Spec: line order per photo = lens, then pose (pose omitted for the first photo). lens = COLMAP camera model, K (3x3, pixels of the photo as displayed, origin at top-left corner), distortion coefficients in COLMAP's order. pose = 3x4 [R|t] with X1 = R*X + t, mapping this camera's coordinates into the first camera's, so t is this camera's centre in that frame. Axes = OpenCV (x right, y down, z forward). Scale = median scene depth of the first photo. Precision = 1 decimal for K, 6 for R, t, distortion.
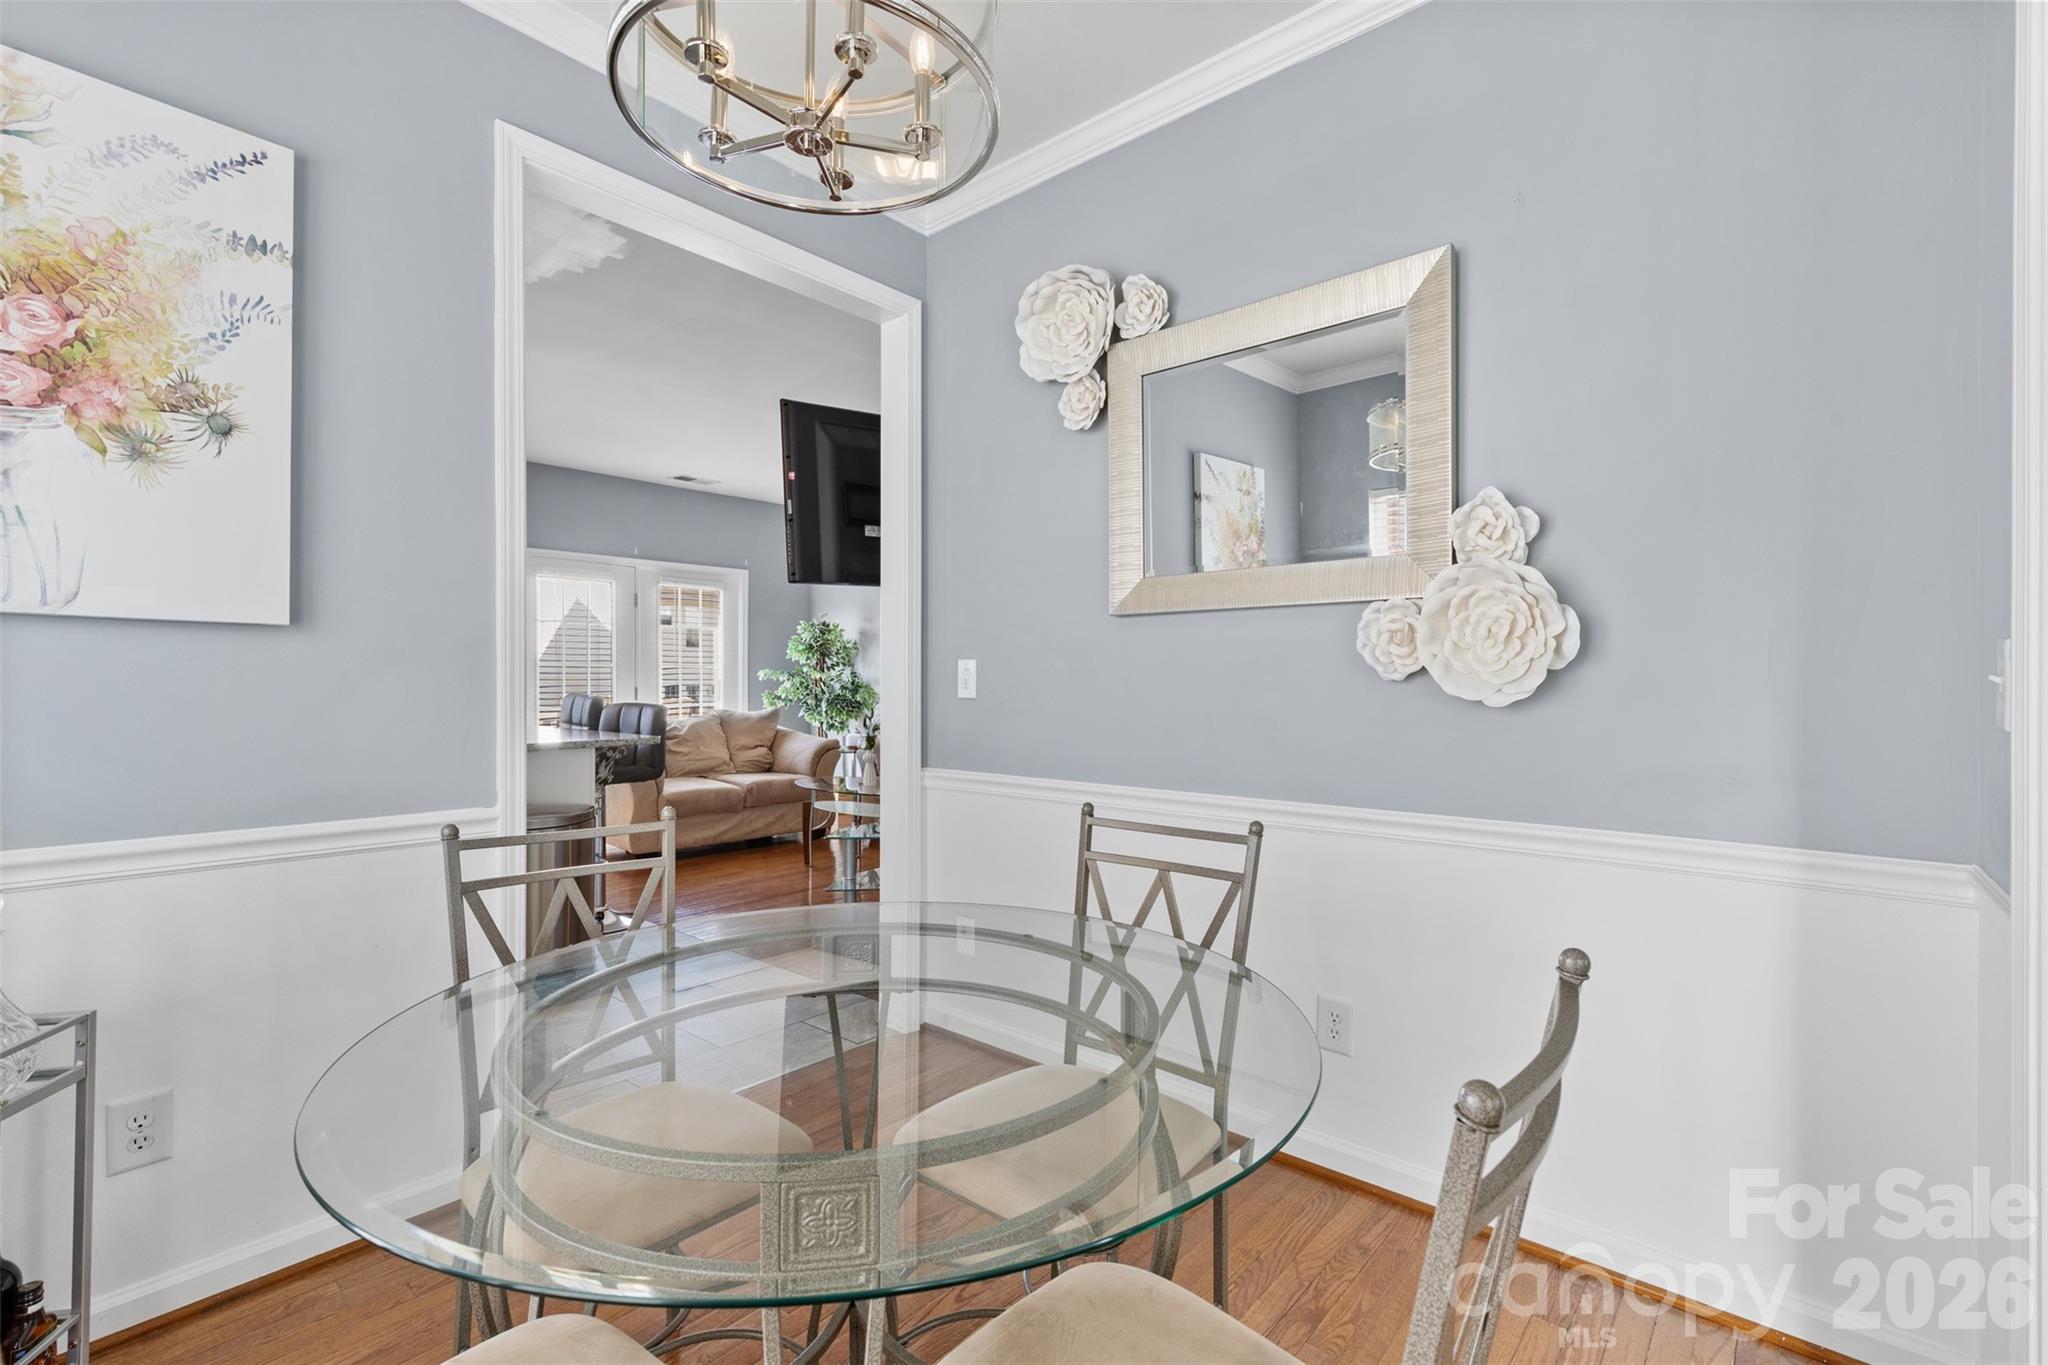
lens RADIAL K [[916.5, 0, 1027.1], [0, 916.5, 677.9], [0, 0, 1]] dist [0.002280, -0.000401]
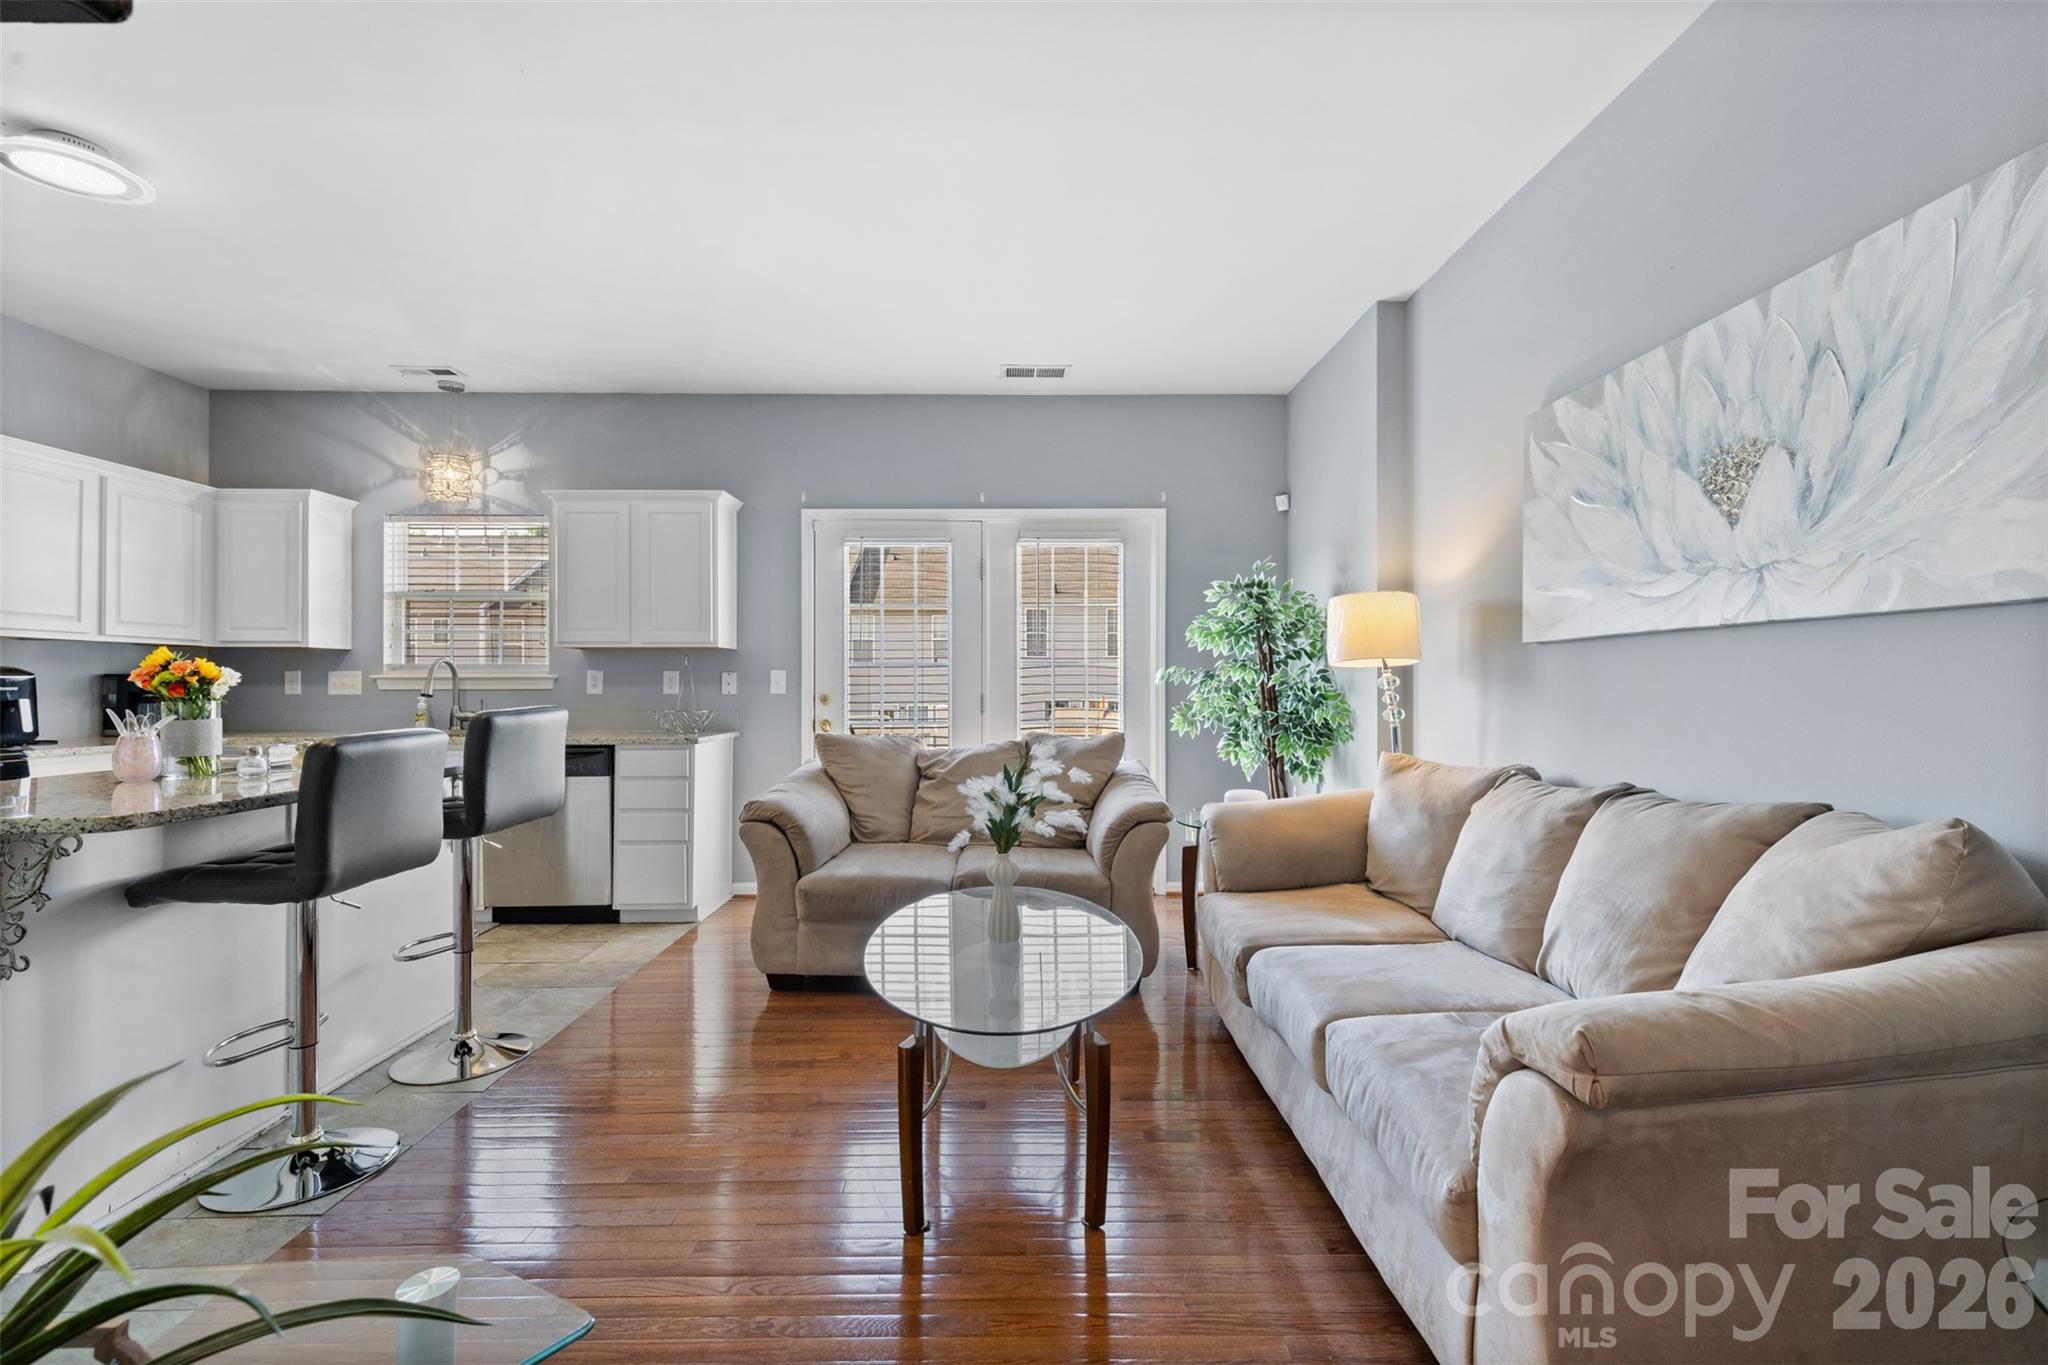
lens RADIAL K [[916.5, 0, 1027.1], [0, 916.5, 677.9], [0, 0, 1]] dist [0.002280, -0.000401]
pose [[0.653795, -0.007951, -0.756630, 0.125941], [0.003384, 0.999966, -0.007584, 0.002539], [0.756664, 0.002398, 0.653799, 0.624740]]
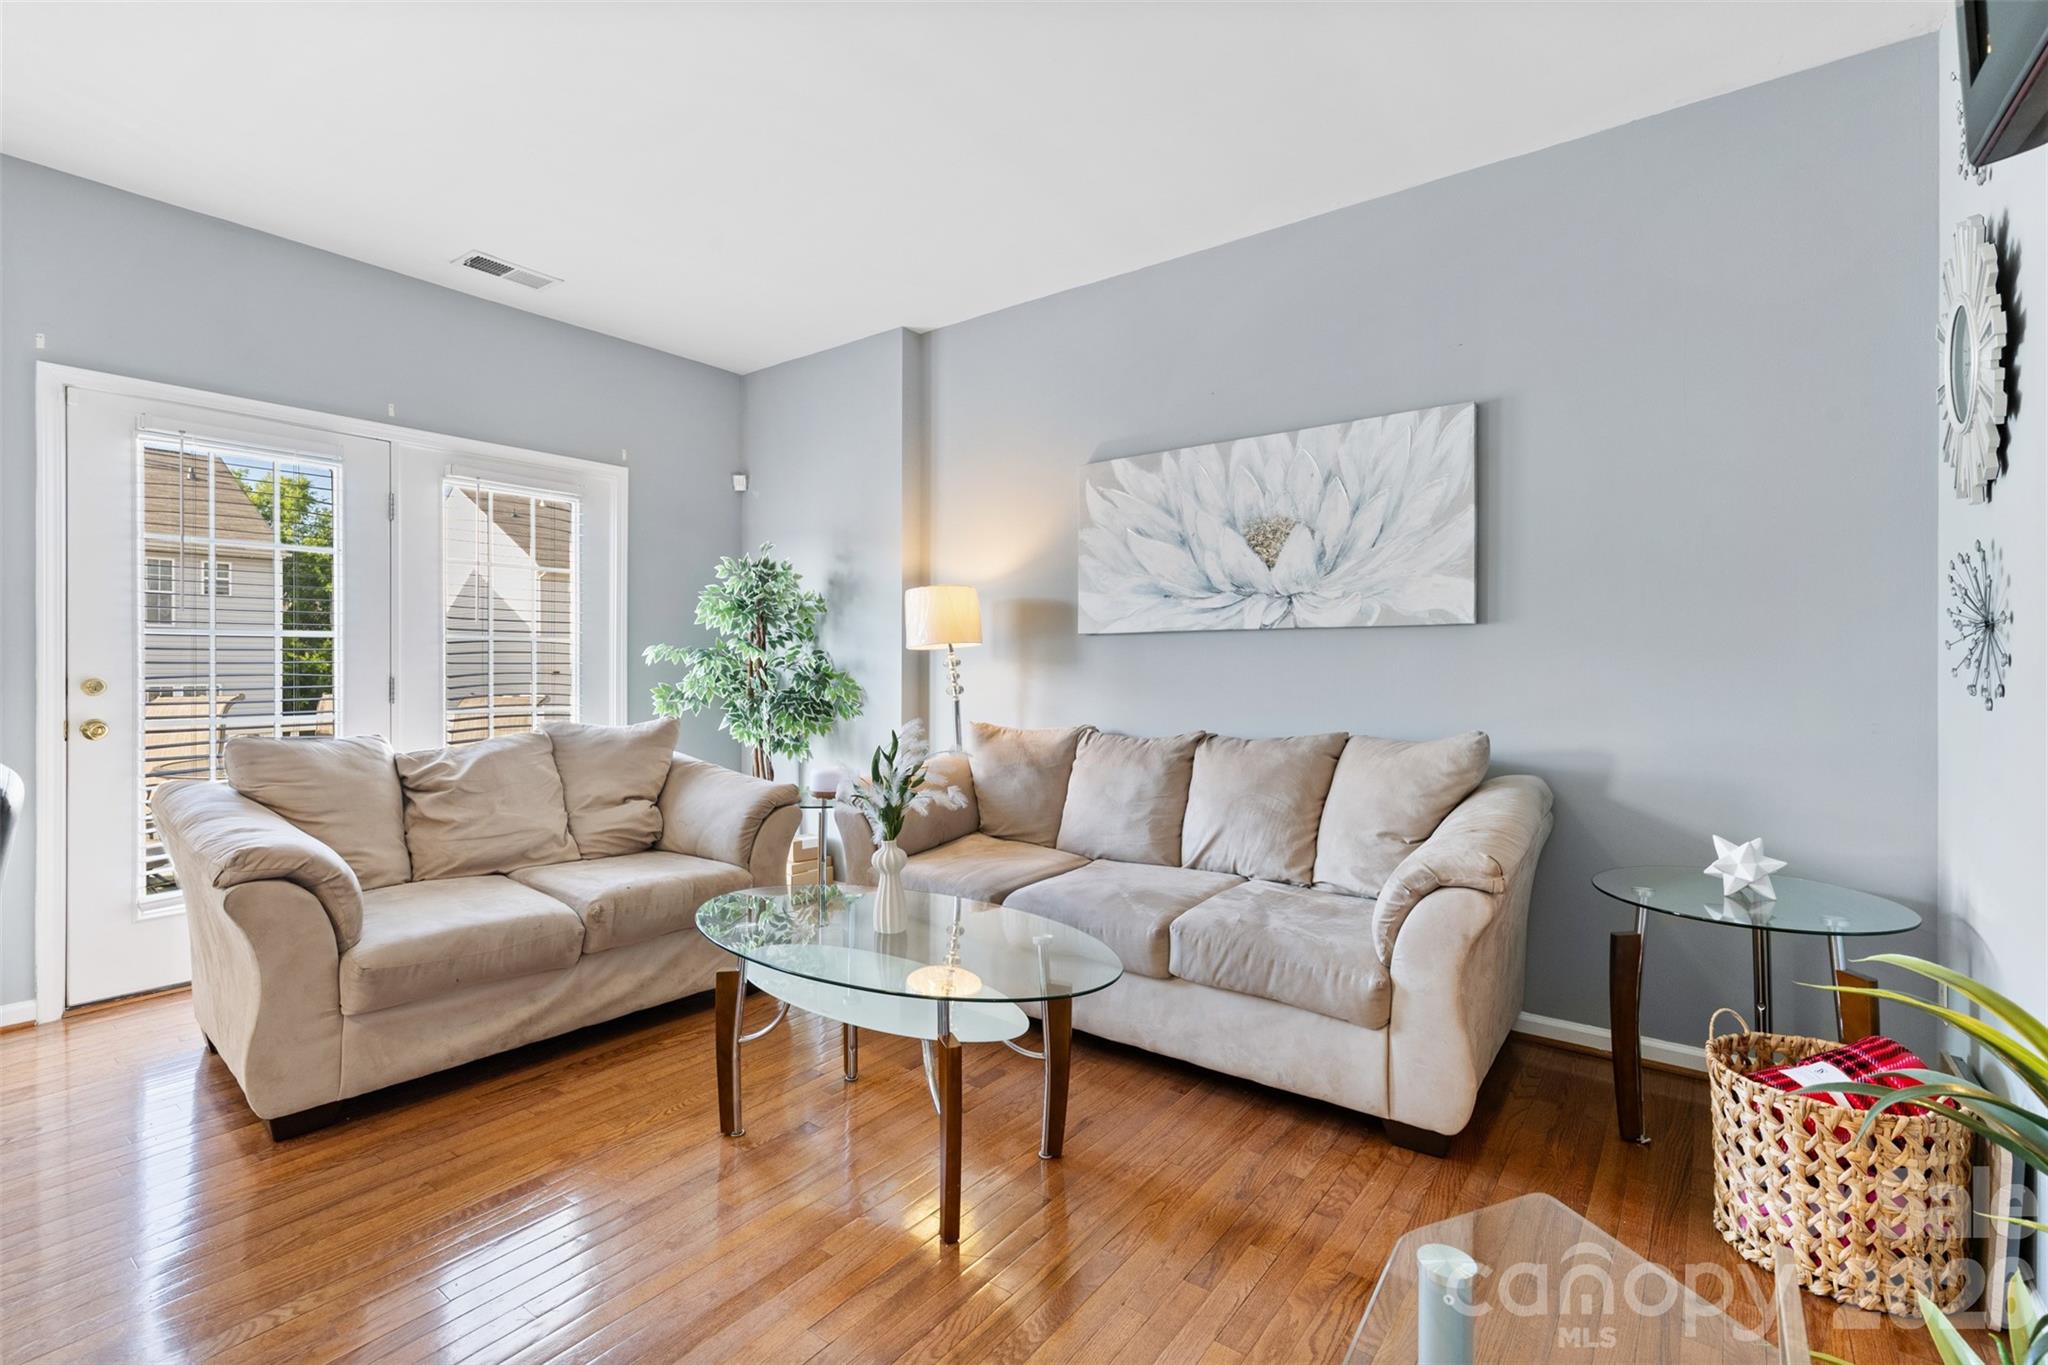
lens RADIAL K [[915.2, 0, 1016.9], [0, 915.2, 667.8], [0, 0, 1]] dist [0.003025, -0.000562]
pose [[0.998477, 0.000459, 0.055164, -0.116966], [-0.000677, 0.999992, 0.003938, 0.002681], [-0.055162, -0.003969, 0.998470, 0.511940]]
